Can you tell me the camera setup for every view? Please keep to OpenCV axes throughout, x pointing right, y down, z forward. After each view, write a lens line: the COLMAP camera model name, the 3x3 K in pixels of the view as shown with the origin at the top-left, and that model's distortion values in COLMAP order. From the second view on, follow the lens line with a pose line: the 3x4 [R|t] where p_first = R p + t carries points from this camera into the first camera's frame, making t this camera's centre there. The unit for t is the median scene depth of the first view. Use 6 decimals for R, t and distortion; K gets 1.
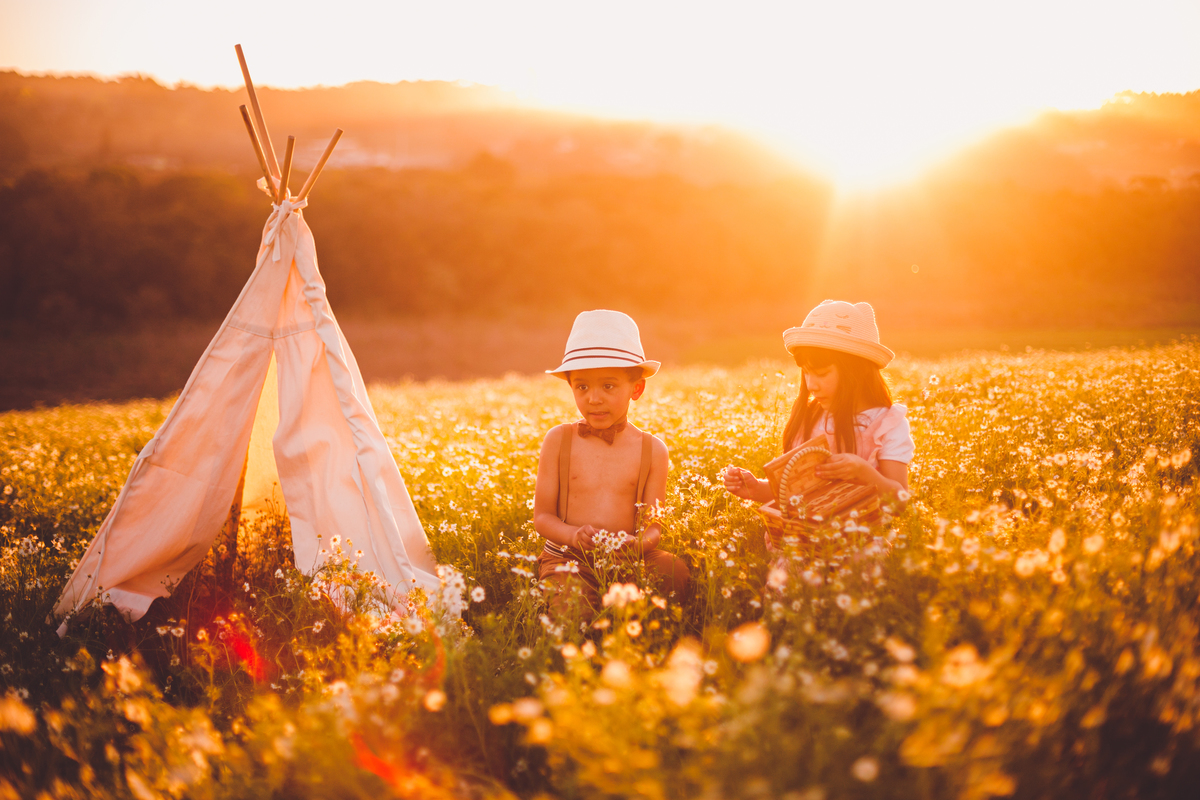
lens RADIAL K [[1432.4, 0, 603.9], [0, 1432.4, 396.8], [0, 0, 1]] dist [-0.080041, 0.000000]
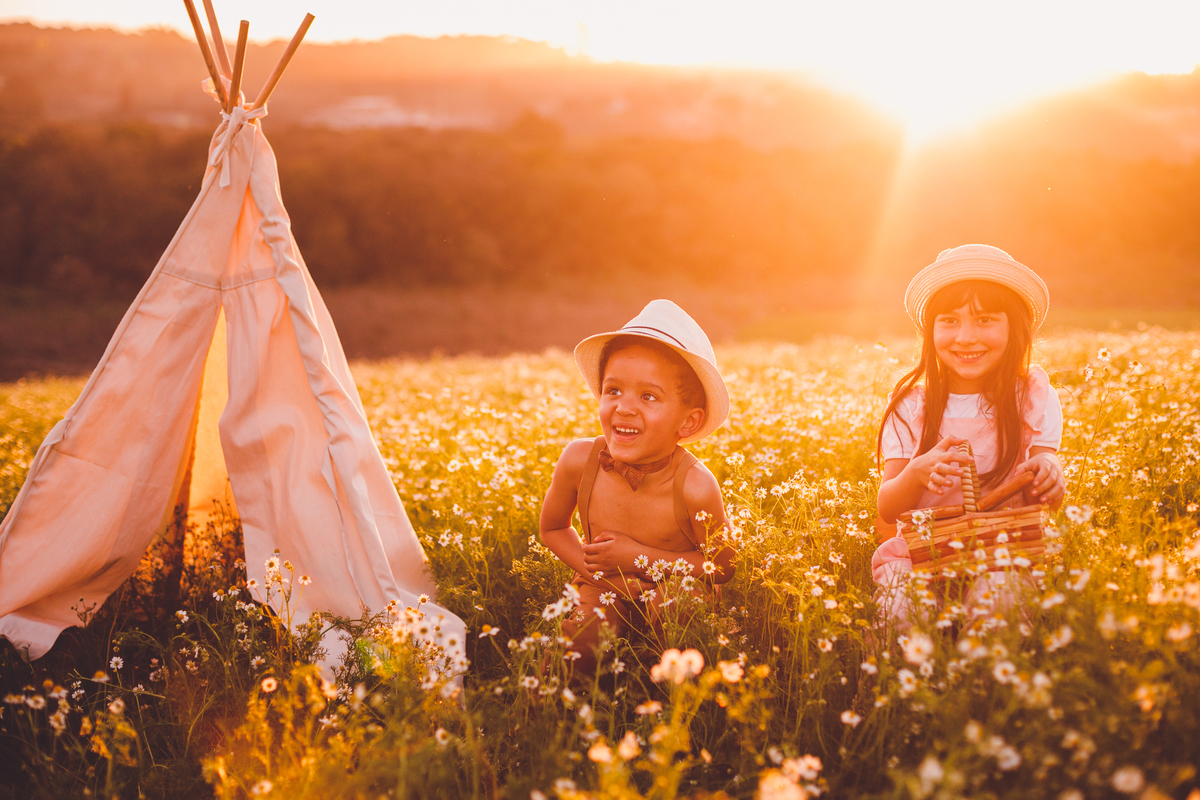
lens RADIAL K [[1432.4, 0, 634.9], [0, 1432.4, 403.2], [0, 0, 1]] dist [-0.080041, 0.000000]
pose [[0.999830, 0.012036, -0.013991, -0.000124], [-0.011779, 0.999763, 0.018322, 0.002994], [0.014208, -0.018154, 0.999734, 0.236573]]
